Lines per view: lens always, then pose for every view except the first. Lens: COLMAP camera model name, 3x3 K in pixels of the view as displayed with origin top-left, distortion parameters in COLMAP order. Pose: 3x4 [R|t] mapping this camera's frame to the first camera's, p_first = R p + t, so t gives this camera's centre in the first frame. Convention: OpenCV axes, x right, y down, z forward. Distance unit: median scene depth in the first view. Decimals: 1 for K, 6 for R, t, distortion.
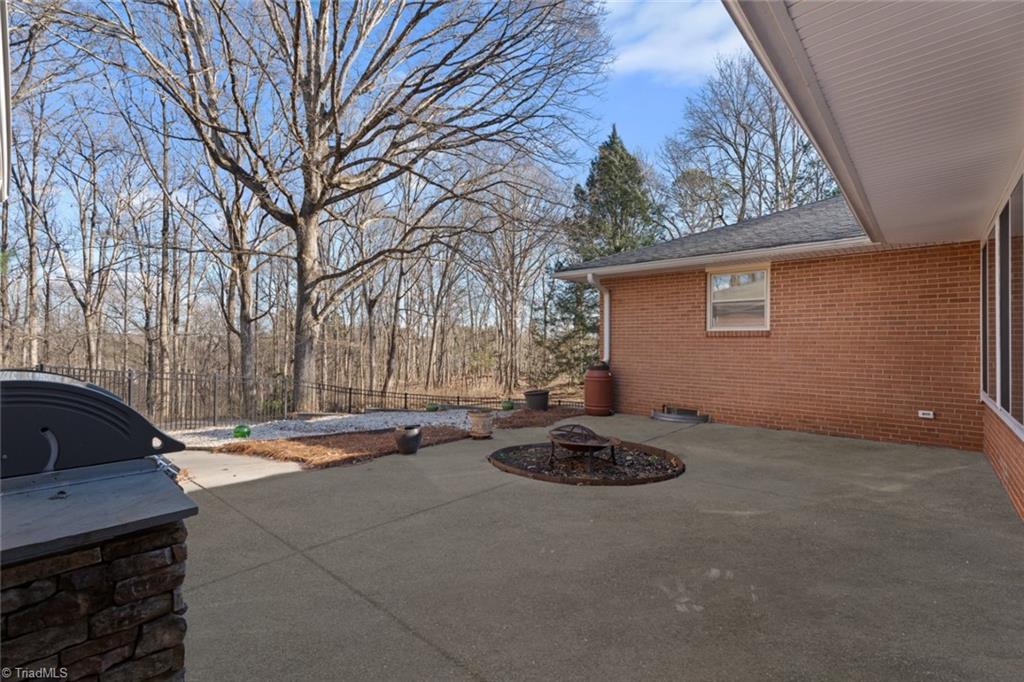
lens RADIAL K [[448.2, 0, 512.0], [0, 448.2, 341.0], [0, 0, 1]] dist [-0.002538, -0.000649]
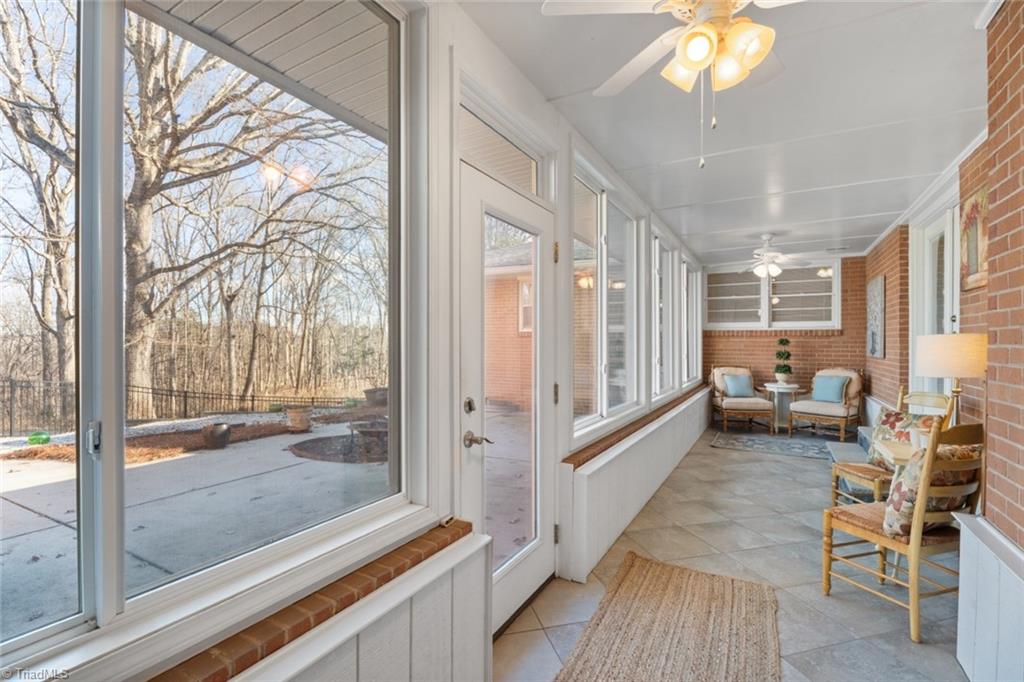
lens RADIAL K [[468.2, 0, 512.0], [0, 468.2, 341.0], [0, 0, 1]] dist [0.001455, -0.007533]
pose [[0.976253, -0.003826, 0.216602, 0.069348], [0.003052, 0.999988, 0.003905, -0.001272], [-0.216614, -0.003152, 0.976252, -0.074900]]
